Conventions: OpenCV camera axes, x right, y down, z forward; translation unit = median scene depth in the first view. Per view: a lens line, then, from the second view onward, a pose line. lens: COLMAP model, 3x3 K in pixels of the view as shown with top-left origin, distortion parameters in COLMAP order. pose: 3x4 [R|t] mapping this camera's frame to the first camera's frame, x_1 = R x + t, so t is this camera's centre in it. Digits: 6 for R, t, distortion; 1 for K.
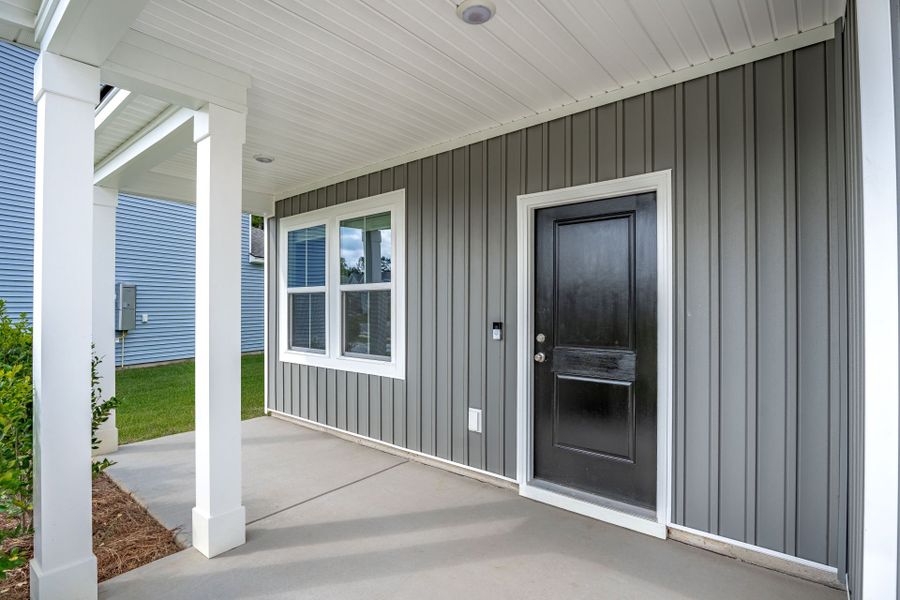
lens RADIAL K [[445.9, 0, 451.3], [0, 445.9, 303.8], [0, 0, 1]] dist [-0.022230, 0.000904]
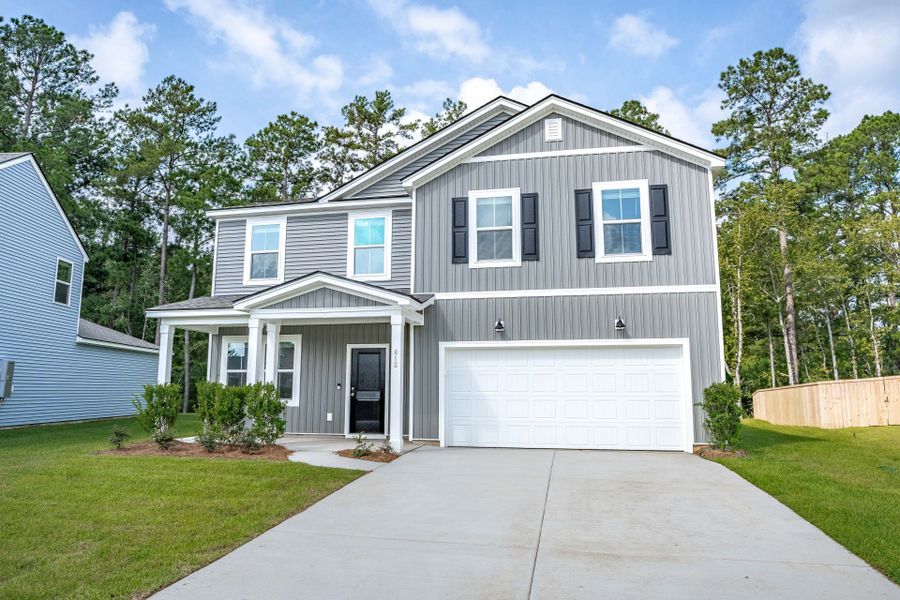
lens RADIAL K [[590.7, 0, 445.8], [0, 590.7, 311.3], [0, 0, 1]] dist [-0.031889, -0.004936]
pose [[0.886909, 0.064546, 0.457413, -1.190339], [-0.004704, 0.991401, -0.130778, 0.078109], [-0.461921, 0.113837, 0.879585, -3.129678]]
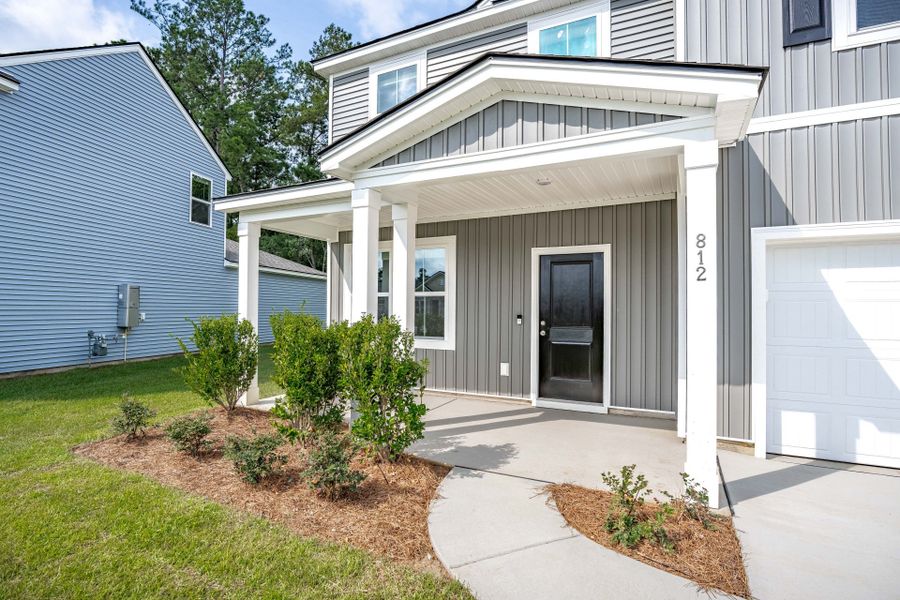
lens RADIAL K [[445.9, 0, 452.0], [0, 445.9, 303.1], [0, 0, 1]] dist [-0.022230, 0.000904]
pose [[0.974012, 0.010594, 0.226249, -0.607828], [-0.008379, 0.999907, -0.010749, 0.014948], [-0.226342, 0.008574, 0.974010, -0.767540]]
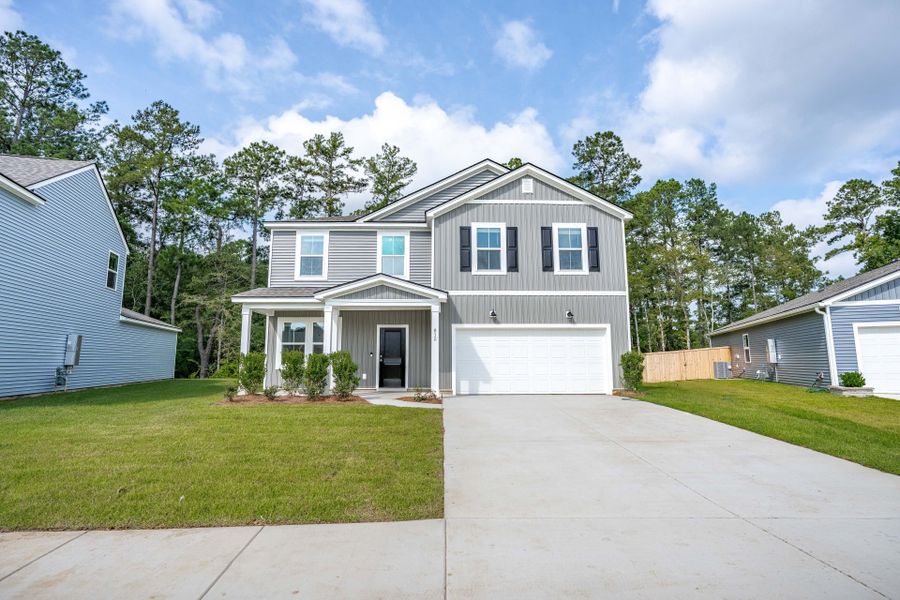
lens RADIAL K [[445.9, 0, 445.0], [0, 445.9, 307.7], [0, 0, 1]] dist [-0.022230, 0.000904]
pose [[0.760518, 0.077340, 0.644695, -2.275706], [-0.000352, 0.992930, -0.118699, 0.124823], [-0.649317, 0.090046, 0.755168, -2.910457]]
